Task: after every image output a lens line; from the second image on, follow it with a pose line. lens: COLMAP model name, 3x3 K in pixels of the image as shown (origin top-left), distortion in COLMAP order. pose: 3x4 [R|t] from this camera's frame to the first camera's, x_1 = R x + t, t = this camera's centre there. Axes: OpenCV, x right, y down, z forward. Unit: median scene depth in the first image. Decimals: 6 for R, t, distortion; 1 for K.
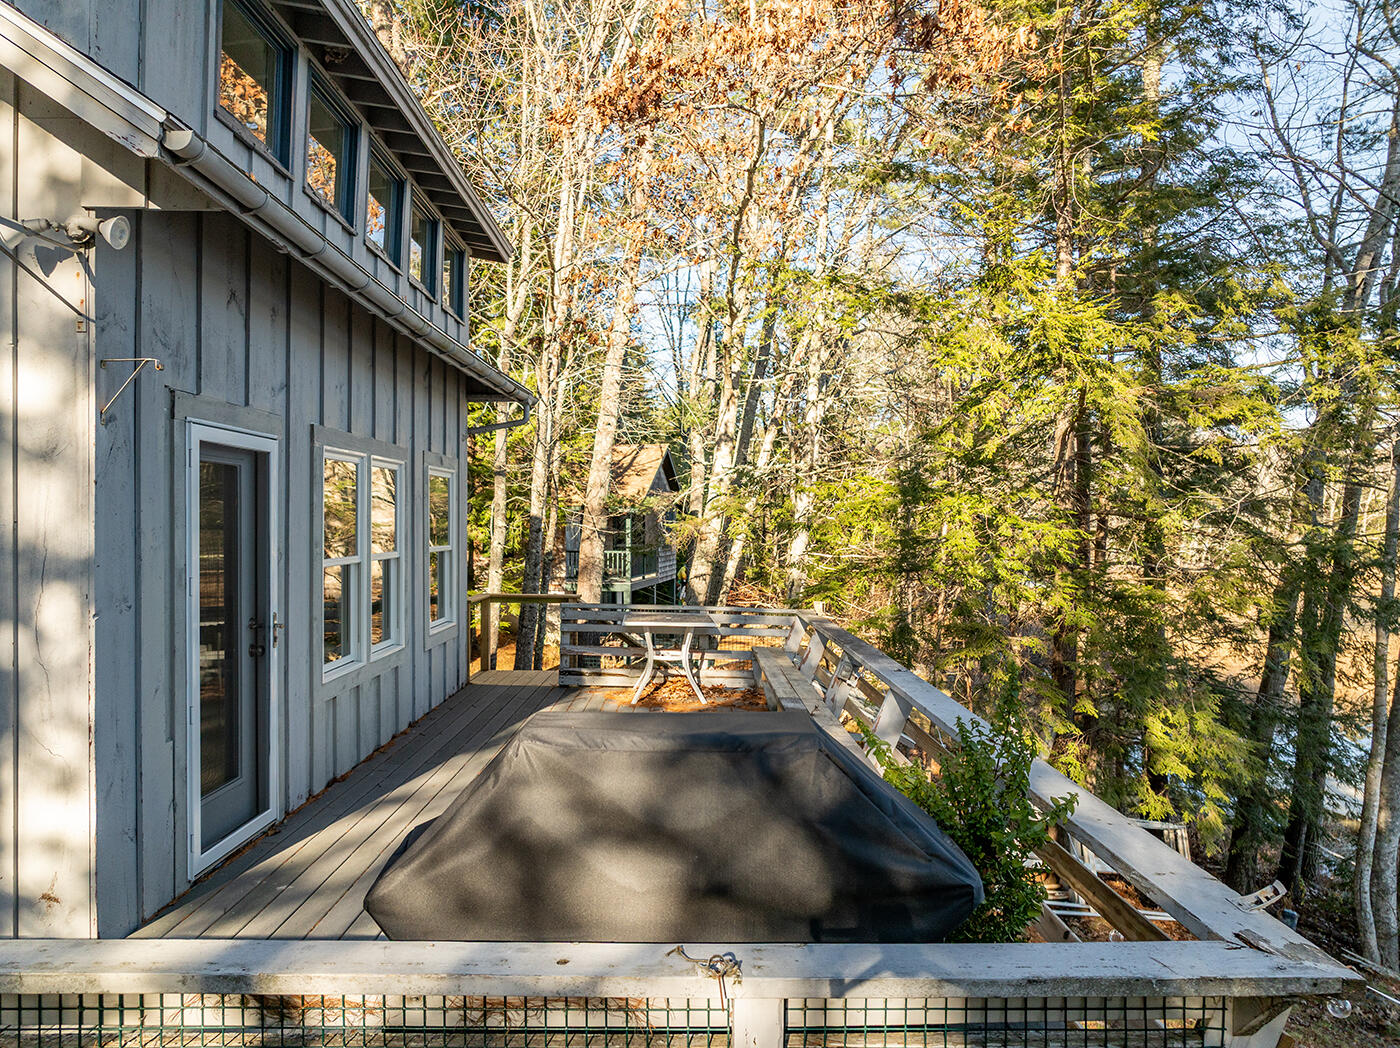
lens RADIAL K [[990.7, 0, 700.0], [0, 990.7, 524.0], [0, 0, 1]] dist [-0.025269, 0.007799]
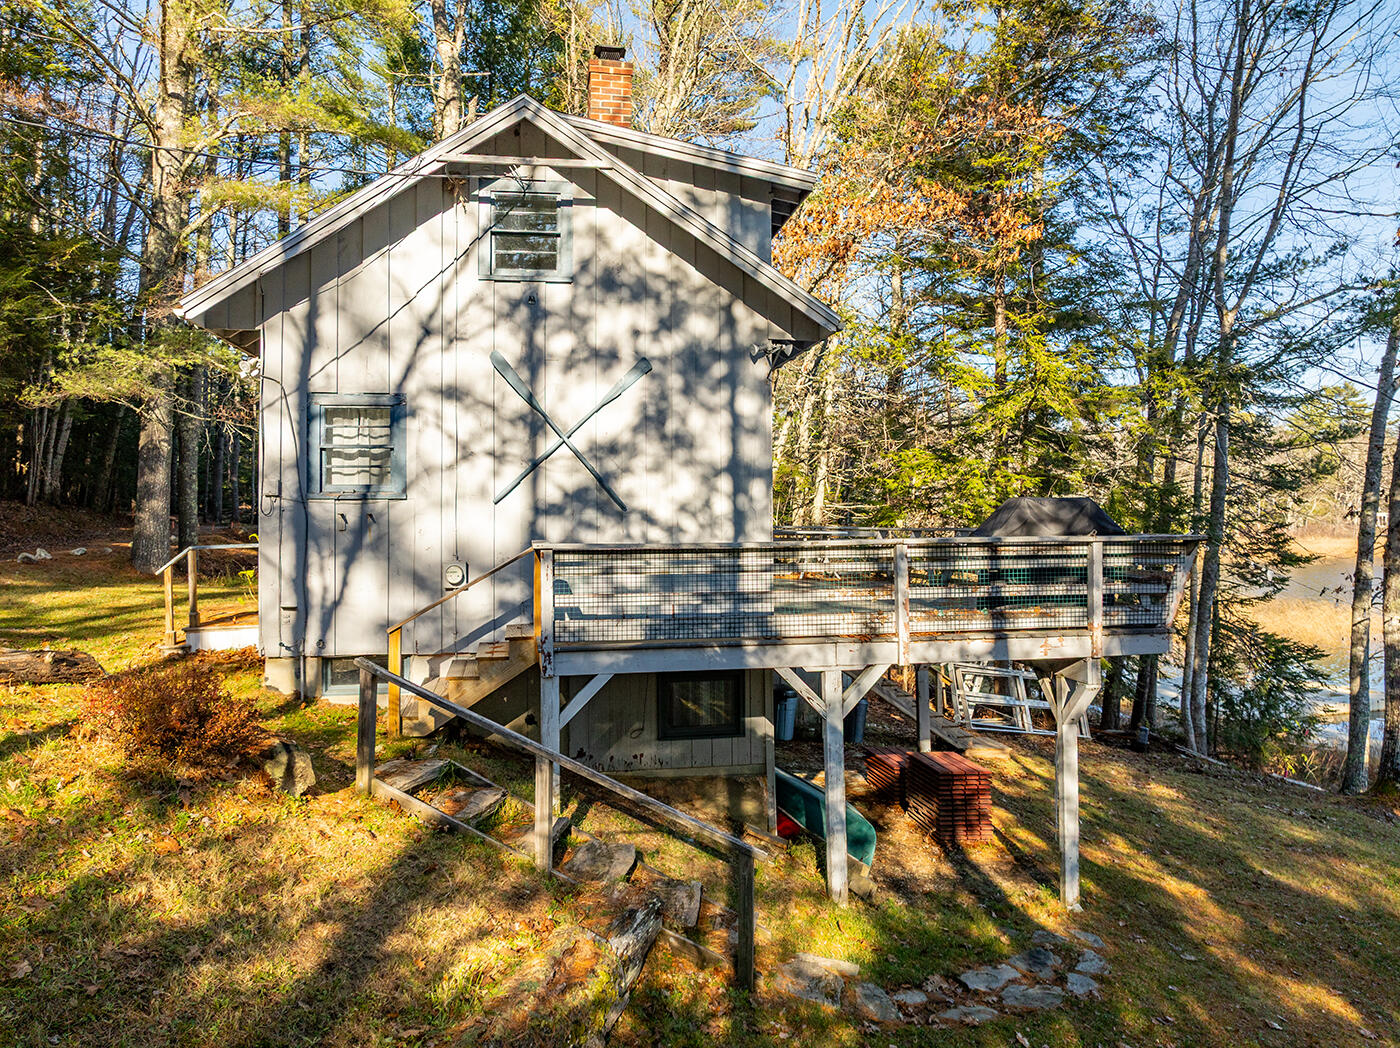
lens RADIAL K [[988.4, 0, 702.5], [0, 988.4, 506.5], [0, 0, 1]] dist [-0.027116, 0.002402]
pose [[0.987691, -0.015780, 0.155621, -0.279190], [0.017641, 0.999788, -0.010583, 0.036596], [-0.155421, 0.013198, 0.987760, -0.373589]]
